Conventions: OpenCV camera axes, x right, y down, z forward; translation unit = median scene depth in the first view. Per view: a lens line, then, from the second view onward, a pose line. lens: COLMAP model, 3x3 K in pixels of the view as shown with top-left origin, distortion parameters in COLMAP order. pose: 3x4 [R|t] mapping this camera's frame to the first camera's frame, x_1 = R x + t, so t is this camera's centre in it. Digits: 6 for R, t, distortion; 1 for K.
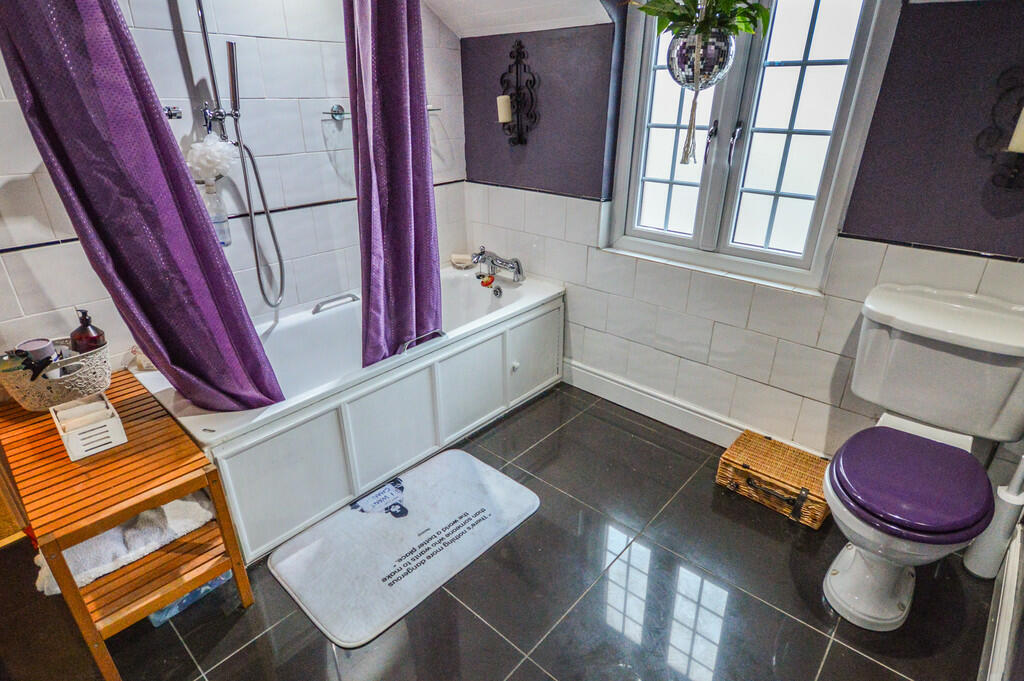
lens RADIAL K [[532.4, 0, 510.3], [0, 532.4, 339.3], [0, 0, 1]] dist [-0.003116, -0.000209]
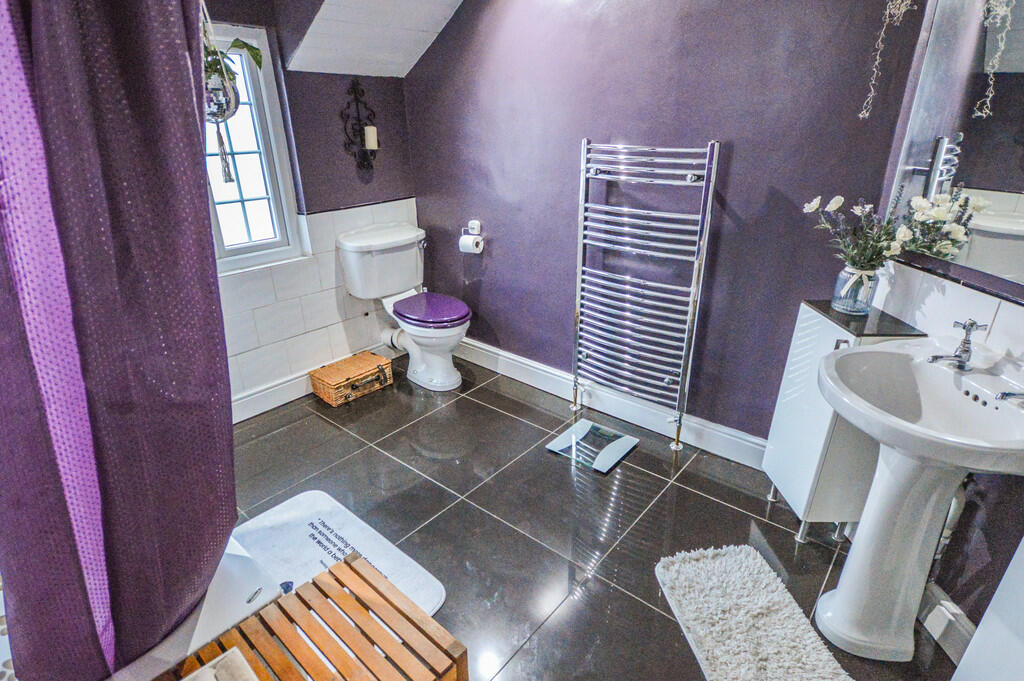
lens RADIAL K [[532.4, 0, 509.7], [0, 532.4, 341.9], [0, 0, 1]] dist [-0.003116, -0.000209]
pose [[-0.018256, -0.386148, 0.922256, -0.863459], [0.439454, 0.825436, 0.354309, -0.162651], [-0.898080, 0.411757, 0.154626, 0.354759]]
